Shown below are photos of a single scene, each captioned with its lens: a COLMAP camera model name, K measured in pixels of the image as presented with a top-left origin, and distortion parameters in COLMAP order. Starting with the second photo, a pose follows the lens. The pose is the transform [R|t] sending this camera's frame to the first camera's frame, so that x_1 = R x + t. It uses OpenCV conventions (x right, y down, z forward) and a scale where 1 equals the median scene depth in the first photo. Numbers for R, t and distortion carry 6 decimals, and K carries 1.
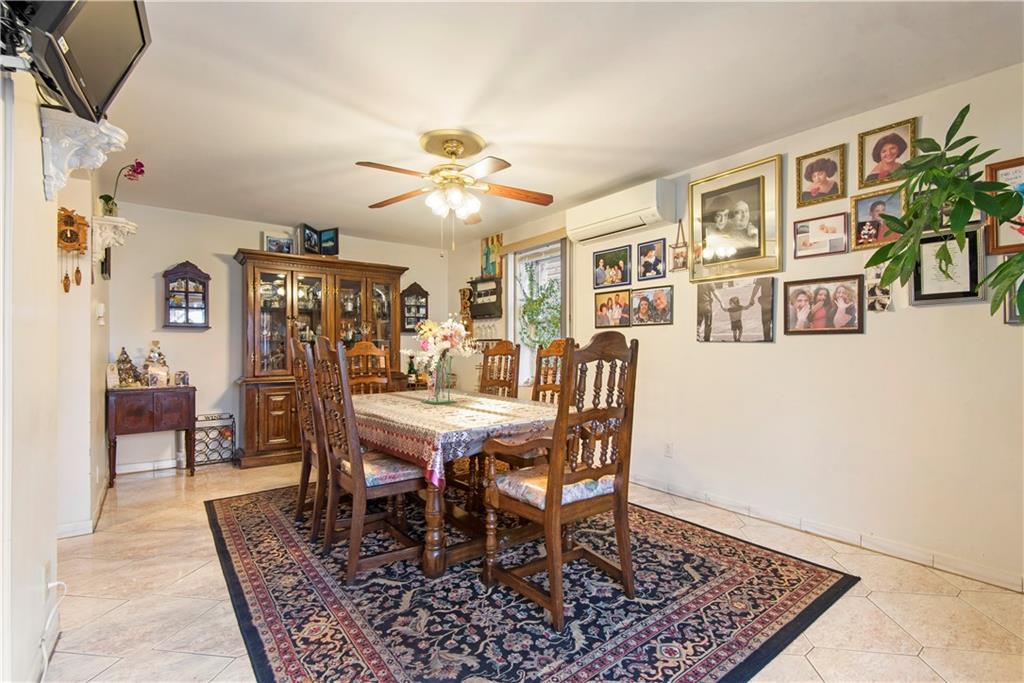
lens RADIAL K [[462.7, 0, 514.3], [0, 462.7, 334.9], [0, 0, 1]] dist [0.033158, -0.027349]
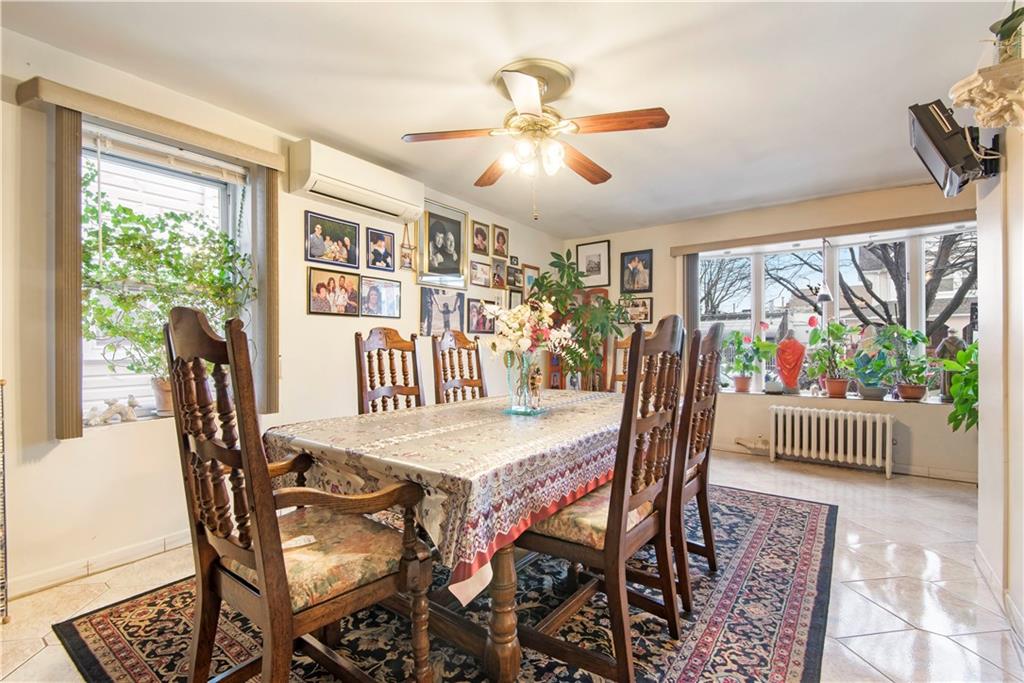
lens RADIAL K [[462.7, 0, 514.3], [0, 462.7, 334.9], [0, 0, 1]] dist [0.033158, -0.027349]
pose [[-0.280354, 0.022671, 0.959629, -0.792877], [-0.025597, 0.999189, -0.031084, 0.042864], [-0.959555, -0.033278, -0.279546, 1.119189]]
